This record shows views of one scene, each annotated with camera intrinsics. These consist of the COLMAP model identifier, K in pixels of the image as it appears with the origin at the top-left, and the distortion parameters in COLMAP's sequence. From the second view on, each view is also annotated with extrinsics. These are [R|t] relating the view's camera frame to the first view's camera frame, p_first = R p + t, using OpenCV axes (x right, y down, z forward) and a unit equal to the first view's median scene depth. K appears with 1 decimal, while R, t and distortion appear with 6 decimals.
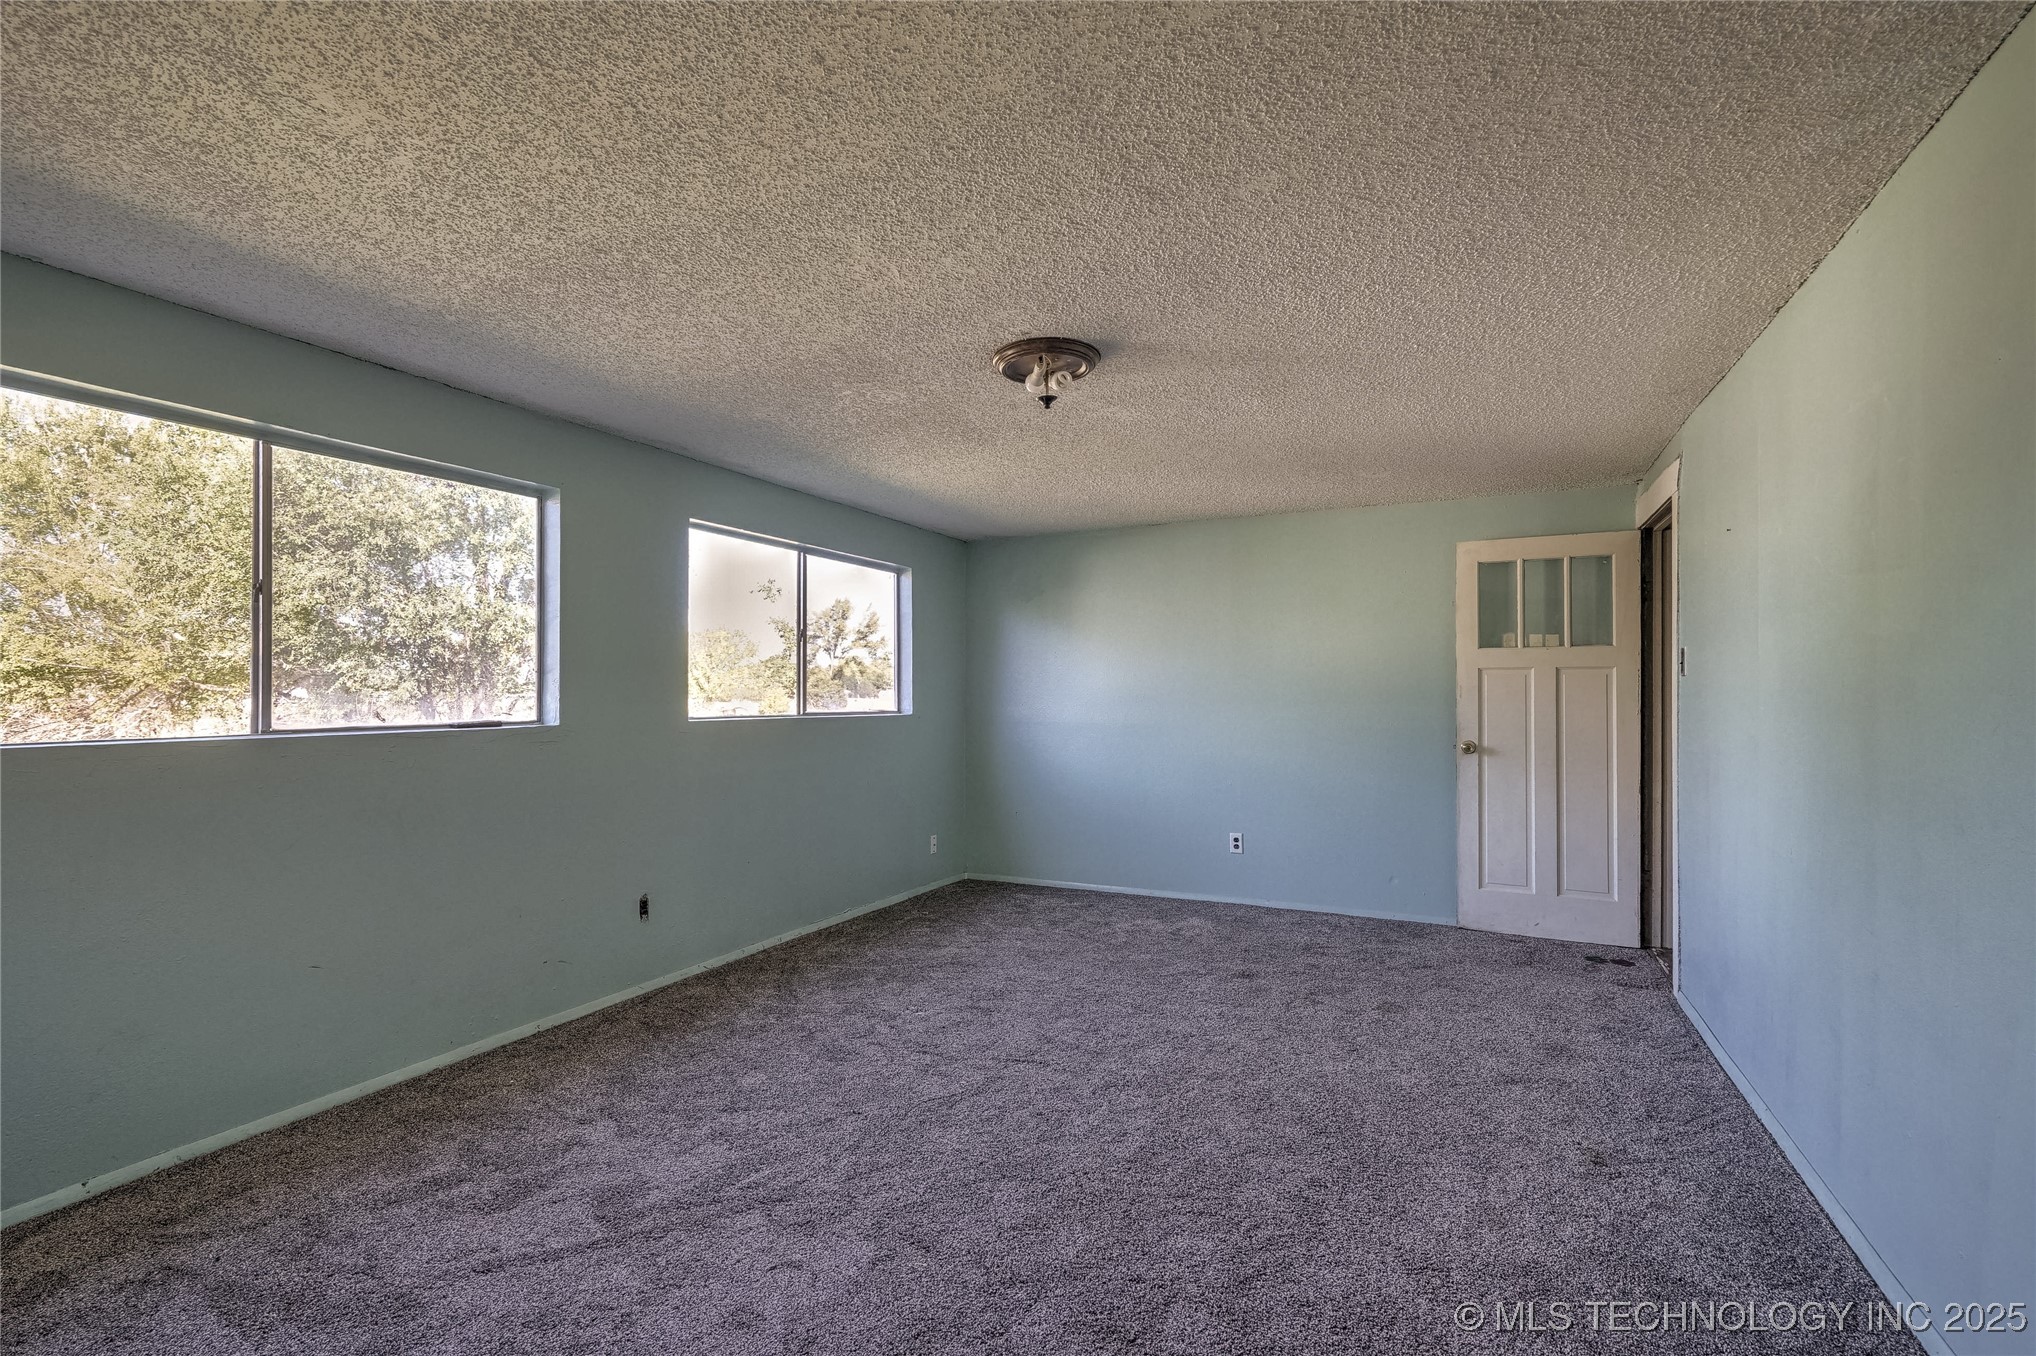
lens RADIAL K [[905.6, 0, 1018.0], [0, 905.6, 678.0], [0, 0, 1]] dist [0.000003, -0.000002]
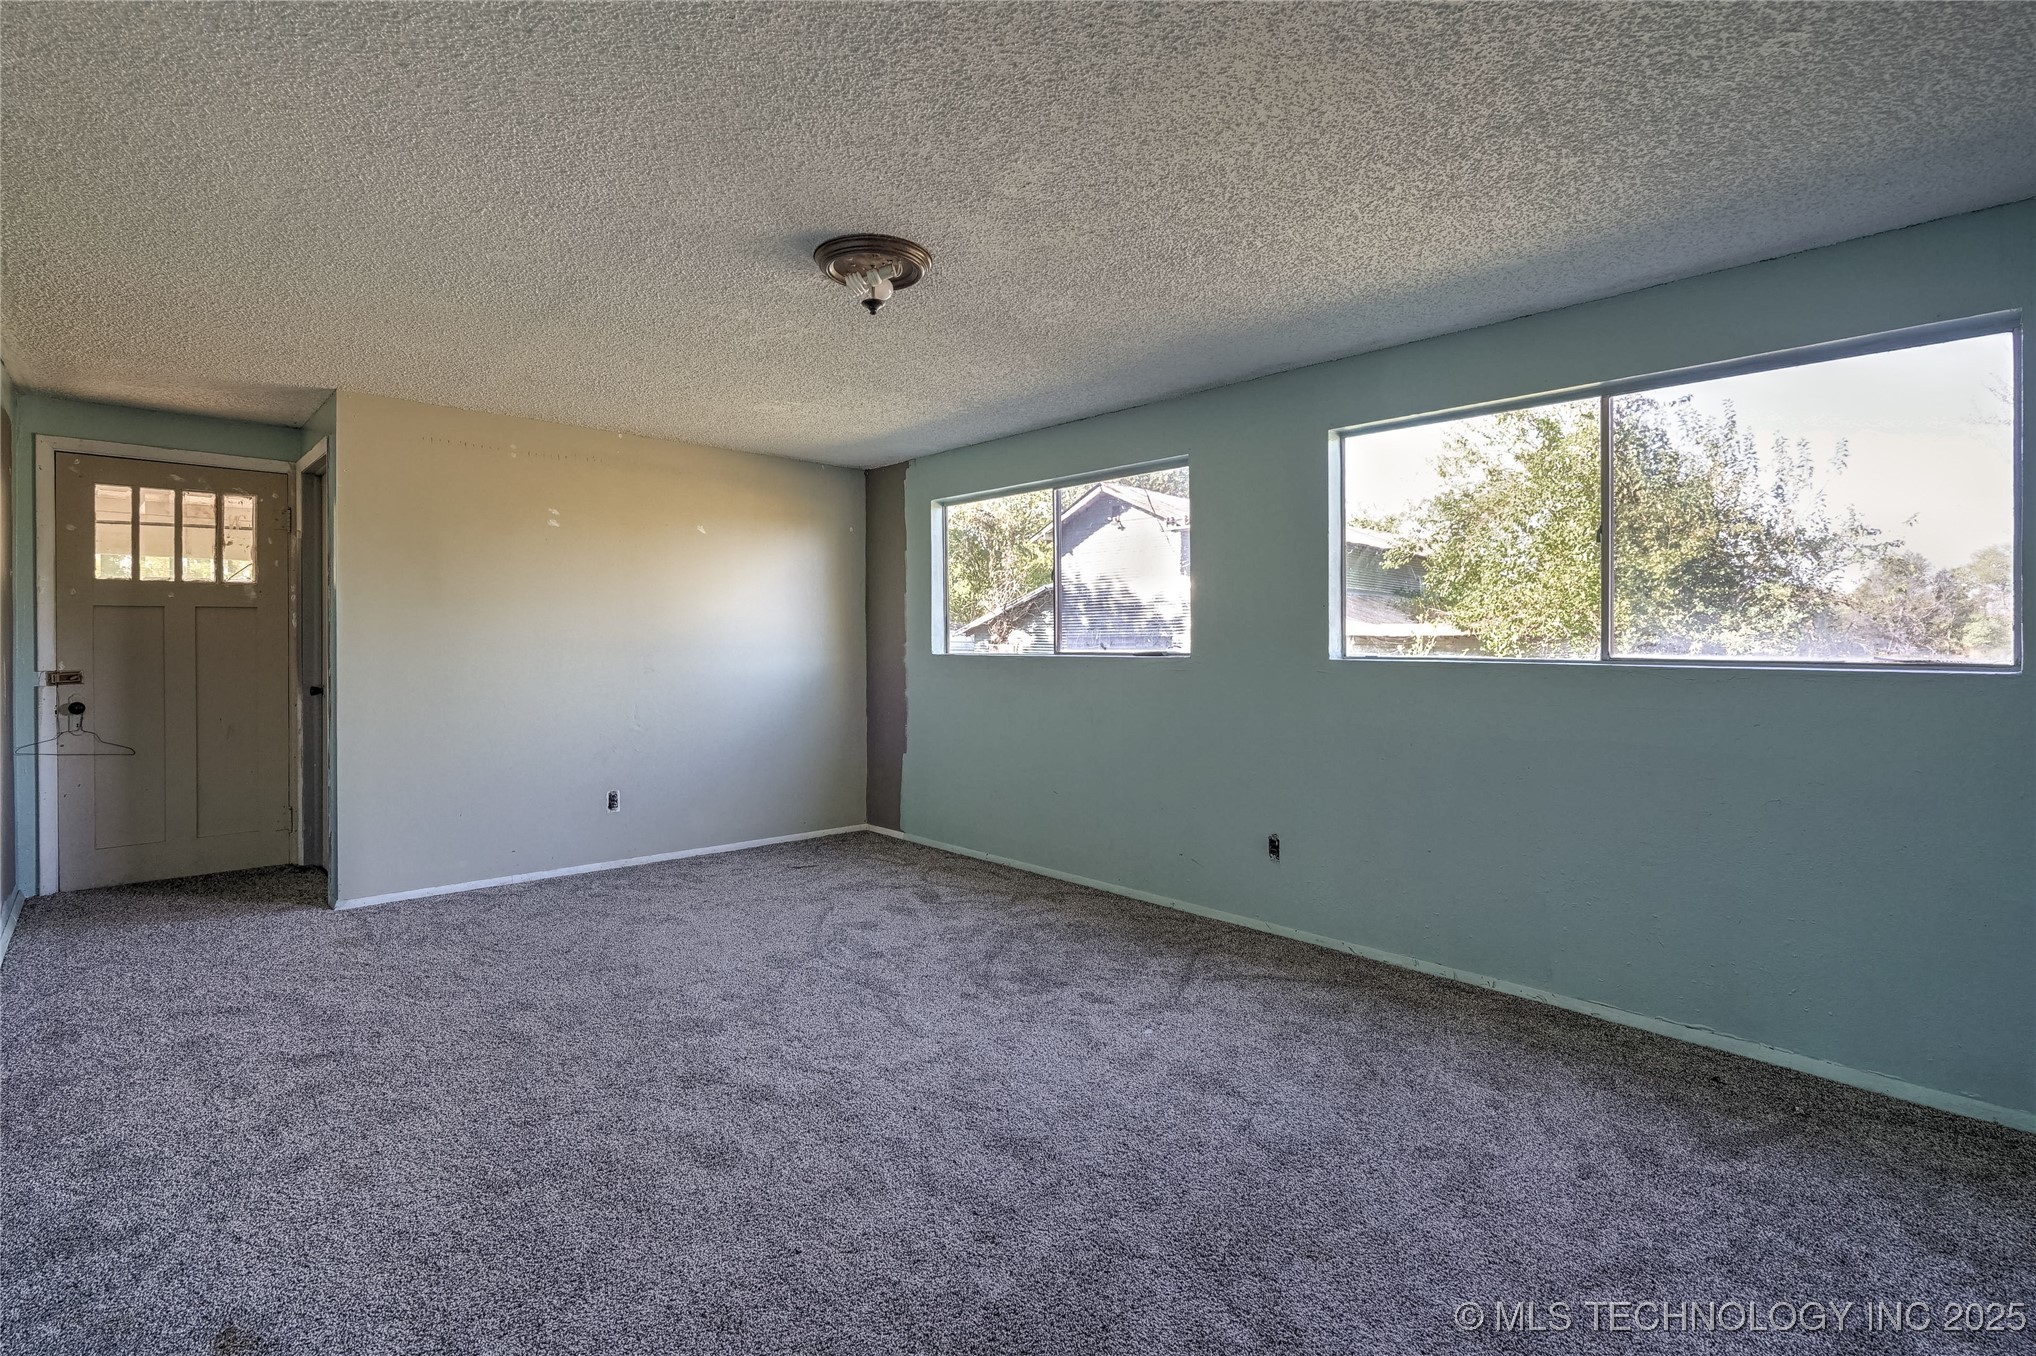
lens RADIAL K [[963.1, 0, 1019.1], [0, 963.1, 653.3], [0, 0, 1]] dist [-0.001364, 0.000245]
pose [[-0.345891, 0.016348, -0.938132, 0.711751], [0.013530, 0.999831, 0.012434, 0.025170], [0.938177, -0.008392, -0.346054, 1.172554]]
